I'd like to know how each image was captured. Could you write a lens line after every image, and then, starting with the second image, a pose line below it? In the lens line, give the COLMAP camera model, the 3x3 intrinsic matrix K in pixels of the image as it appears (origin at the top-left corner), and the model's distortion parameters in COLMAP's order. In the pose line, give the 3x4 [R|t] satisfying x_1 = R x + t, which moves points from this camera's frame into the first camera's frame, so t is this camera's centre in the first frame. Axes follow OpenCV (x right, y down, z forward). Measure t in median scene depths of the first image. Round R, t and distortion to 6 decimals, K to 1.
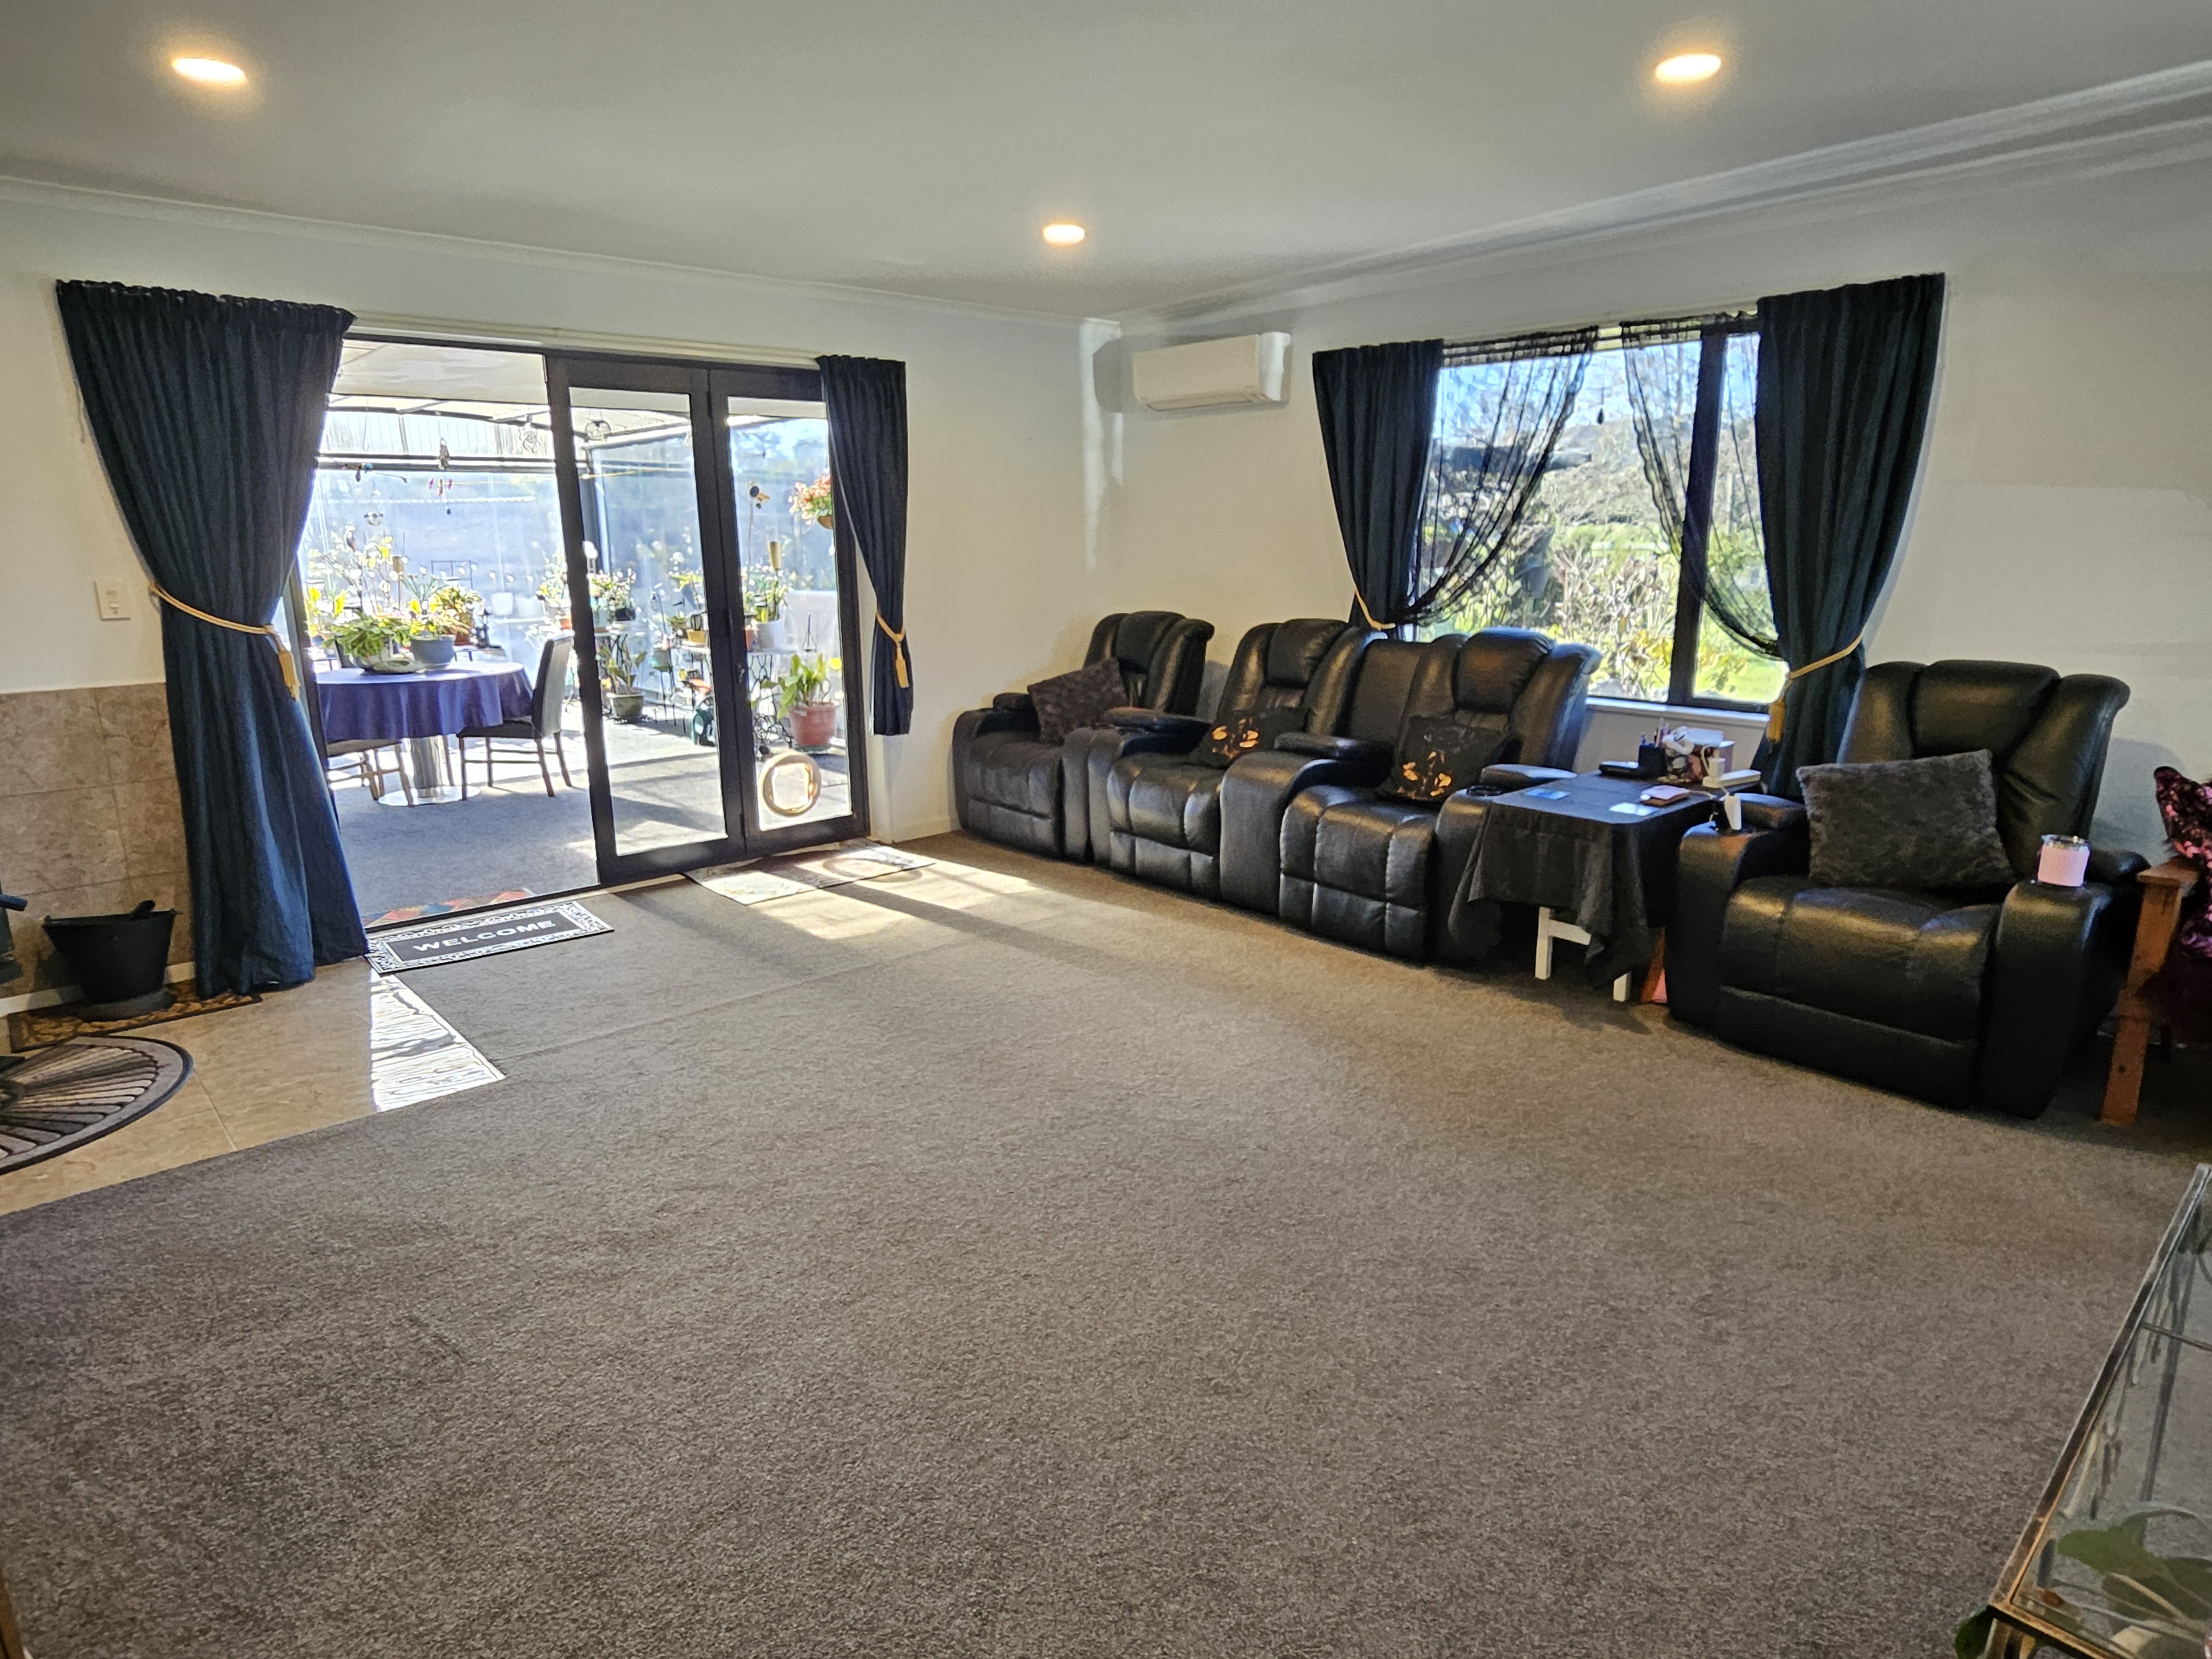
lens RADIAL K [[1250.0, 0, 1101.0], [0, 1250.0, 820.9], [0, 0, 1]] dist [0.000348, 0.000333]
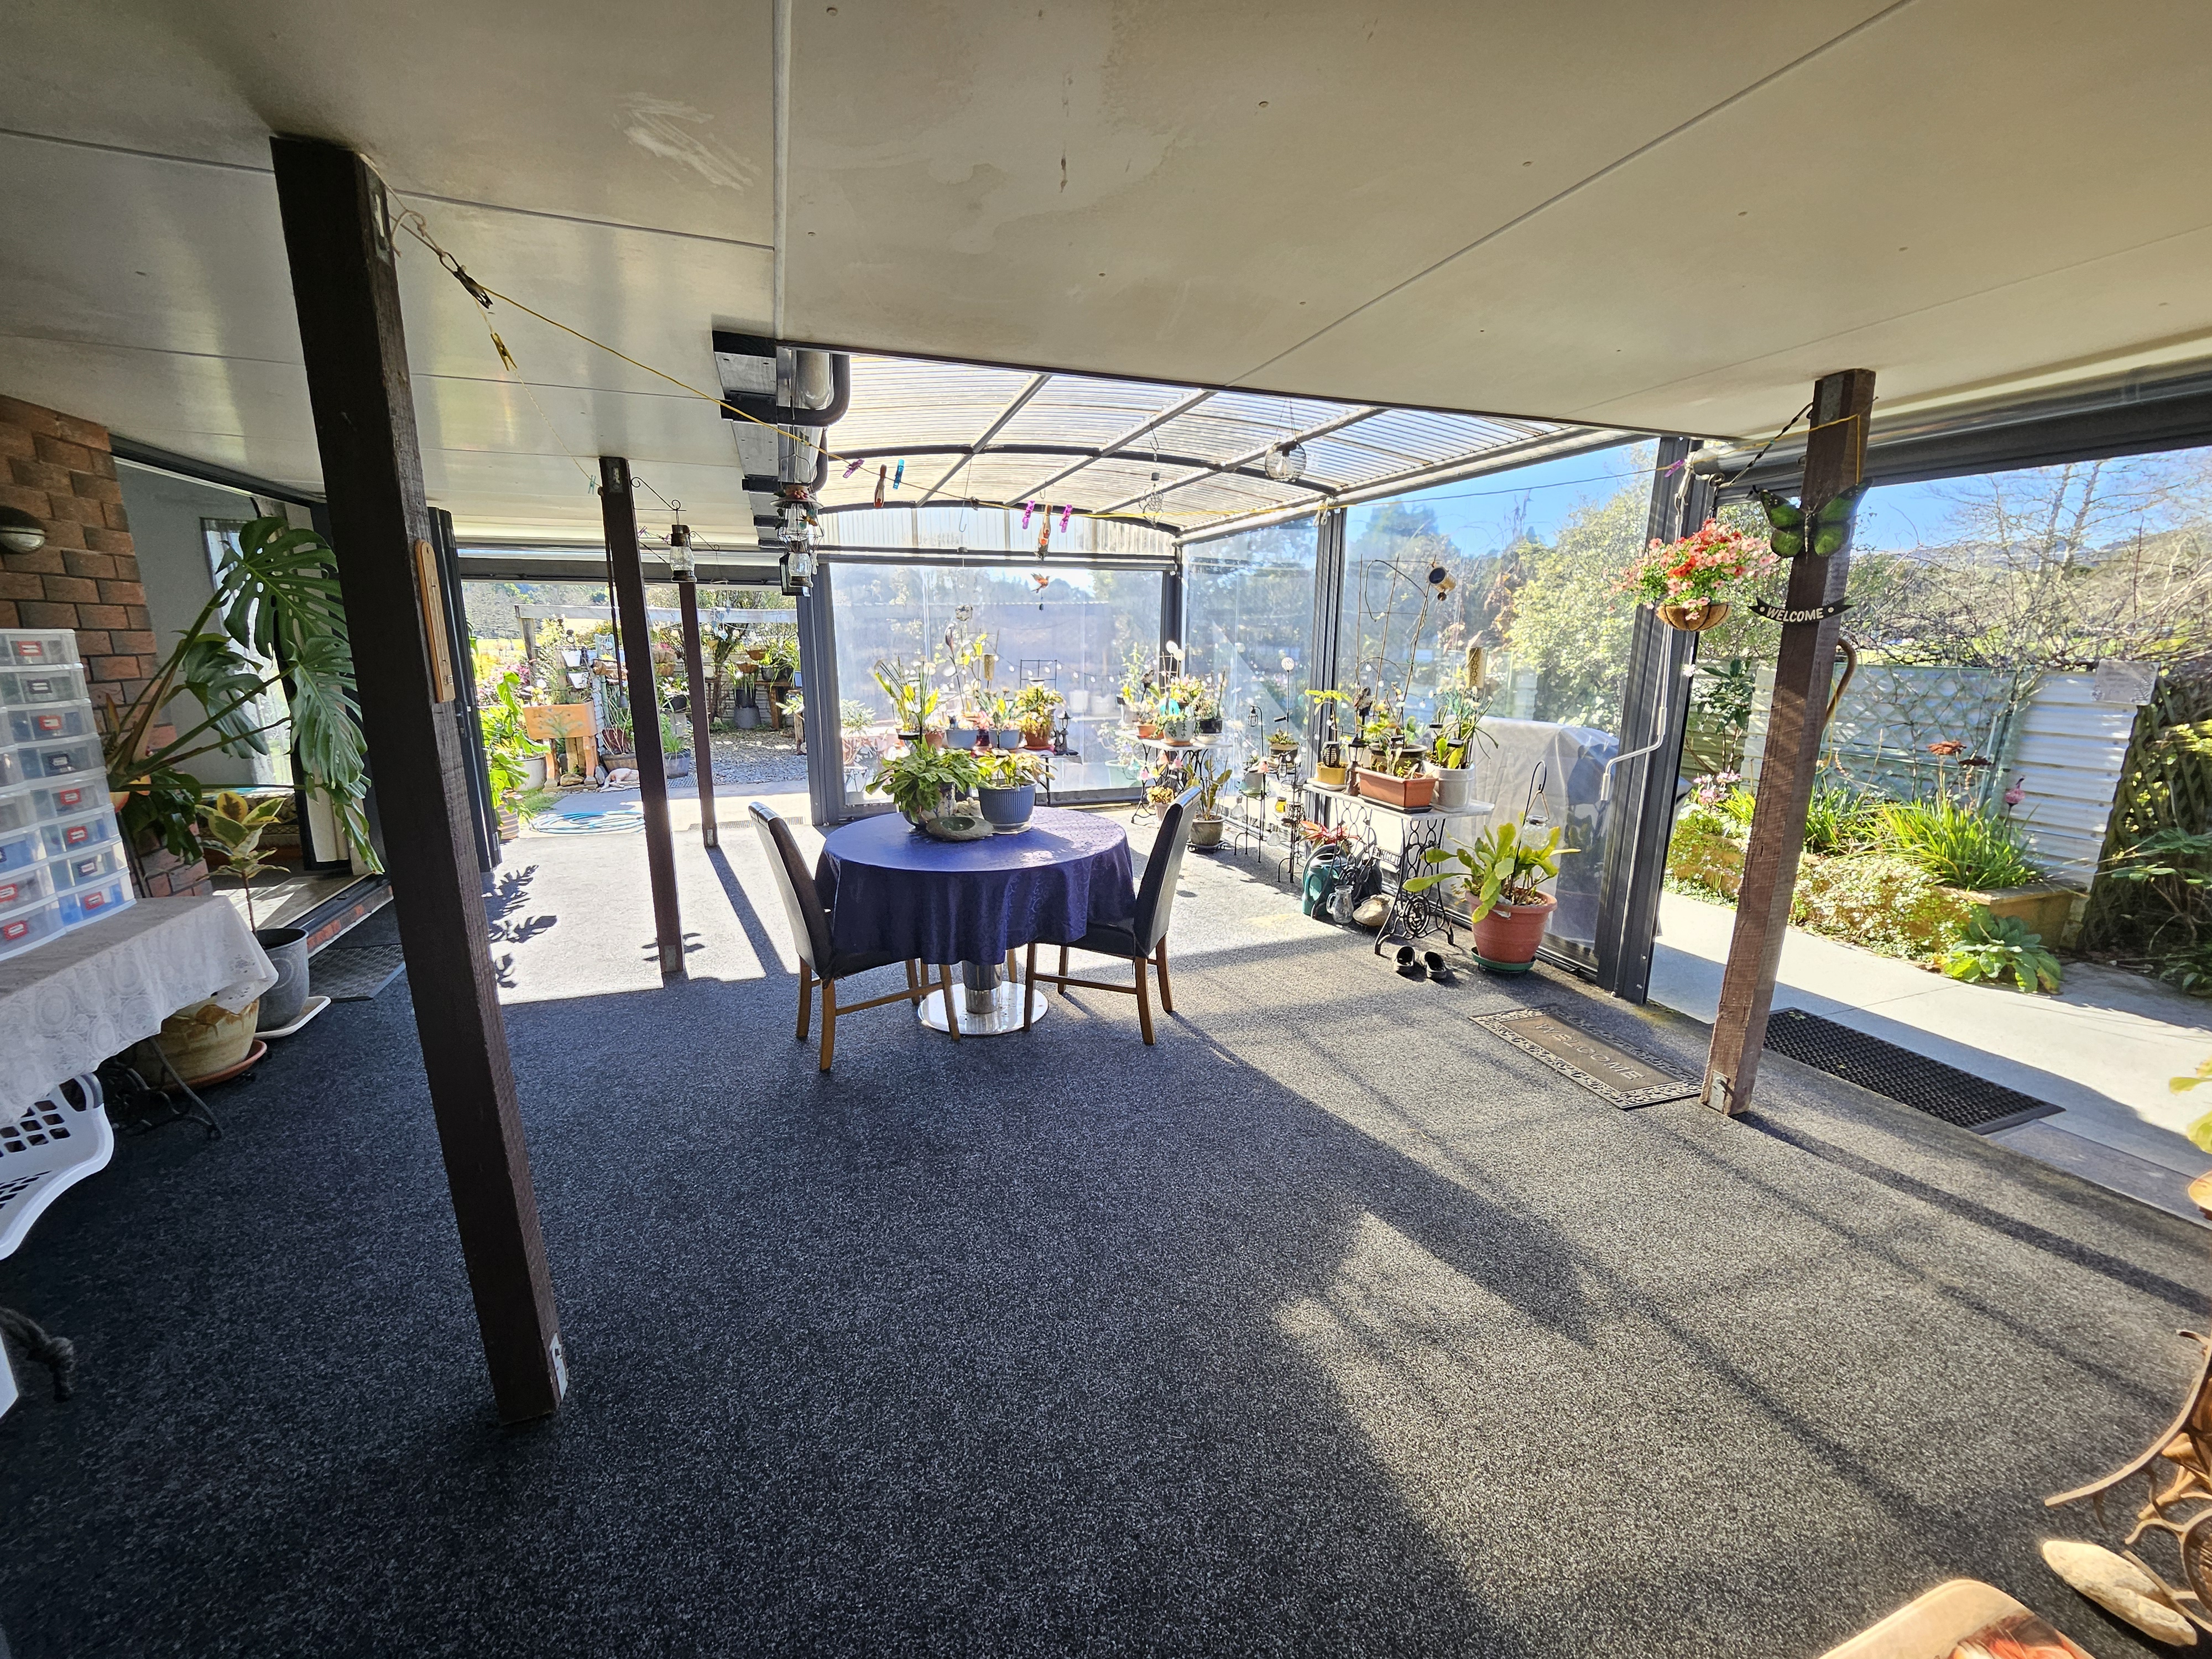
lens RADIAL K [[870.4, 0, 1106.2], [0, 870.4, 819.9], [0, 0, 1]] dist [-0.005004, -0.000086]
pose [[0.924778, 0.090198, -0.369662, -0.220984], [-0.096239, 0.995356, 0.002107, -0.095234], [0.368136, 0.033627, 0.929164, 0.416183]]
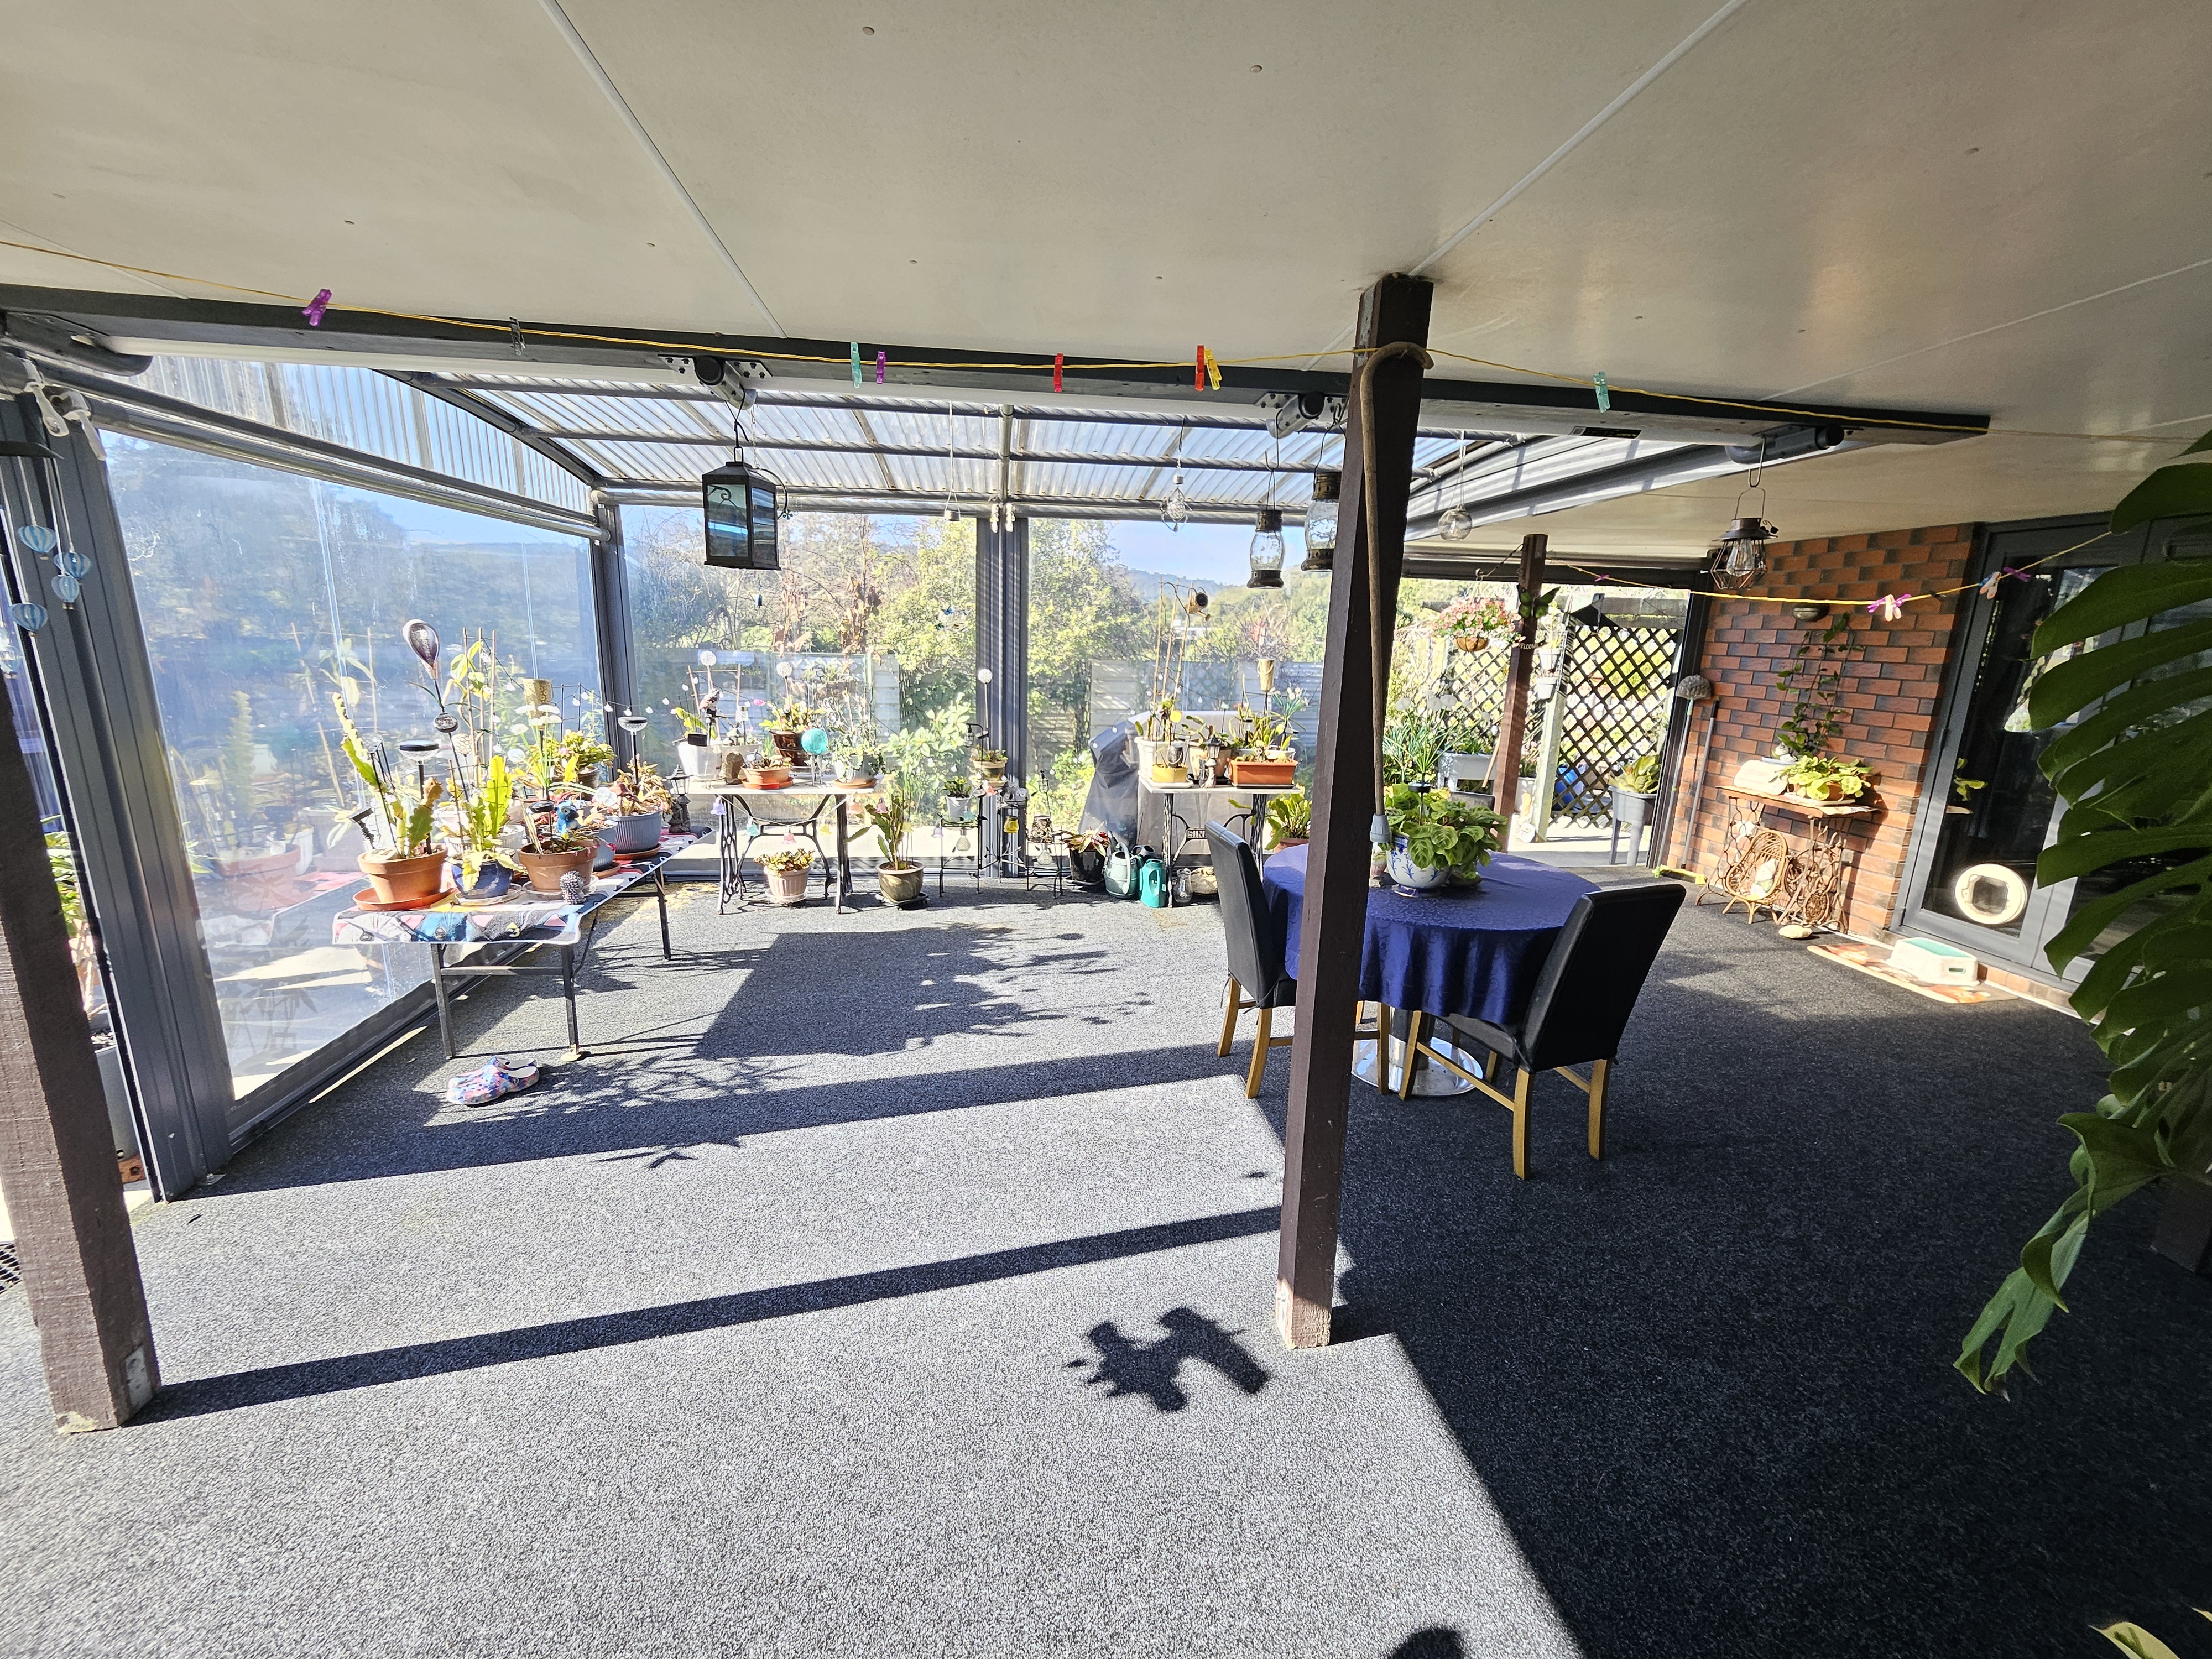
lens RADIAL K [[870.4, 0, 1084.5], [0, 870.4, 822.2], [0, 0, 1]] dist [-0.005004, -0.000086]
pose [[0.587818, -0.149789, 0.795005, -0.683856], [0.156219, 0.985230, 0.070123, -0.142430], [-0.793767, 0.082975, 0.602536, 0.609593]]
